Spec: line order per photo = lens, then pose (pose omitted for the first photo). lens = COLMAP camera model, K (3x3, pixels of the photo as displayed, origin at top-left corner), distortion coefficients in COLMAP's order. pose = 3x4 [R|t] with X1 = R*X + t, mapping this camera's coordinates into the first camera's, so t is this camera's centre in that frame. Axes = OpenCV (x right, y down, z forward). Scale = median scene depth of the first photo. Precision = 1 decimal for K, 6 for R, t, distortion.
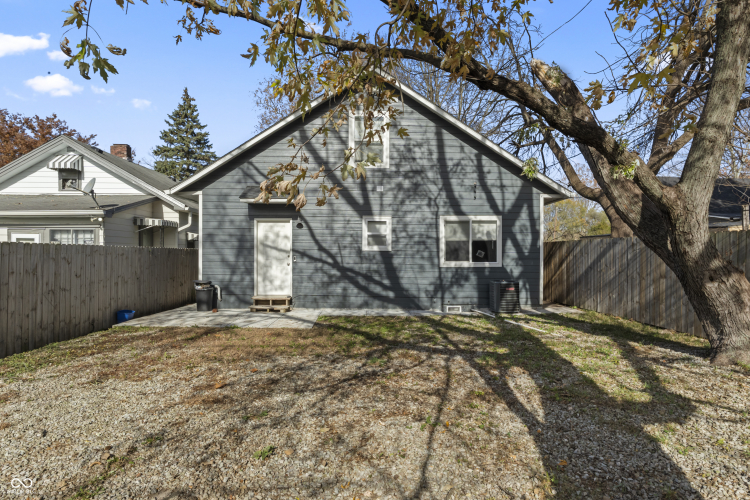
lens RADIAL K [[417.1, 0, 375.6], [0, 417.1, 250.6], [0, 0, 1]] dist [0.005603, -0.000020]
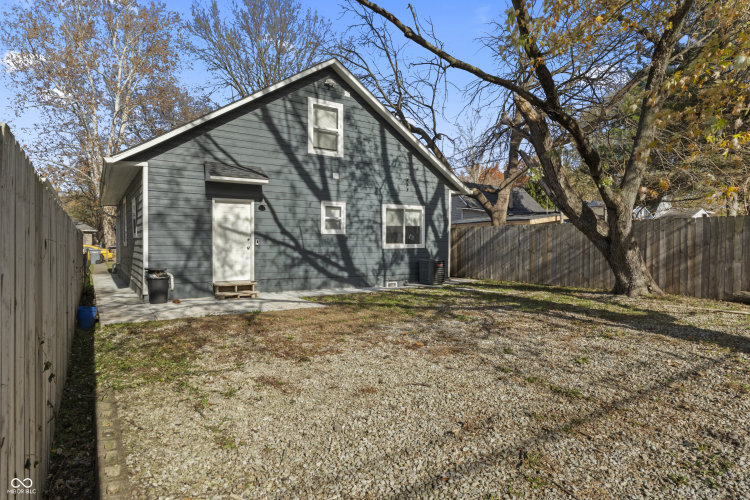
lens RADIAL K [[417.1, 0, 378.0], [0, 417.1, 247.2], [0, 0, 1]] dist [0.005603, -0.000020]
pose [[0.848848, -0.011507, 0.528512, -0.465923], [0.001048, 0.999798, 0.020085, 0.012408], [-0.528636, -0.016495, 0.848688, 0.034134]]
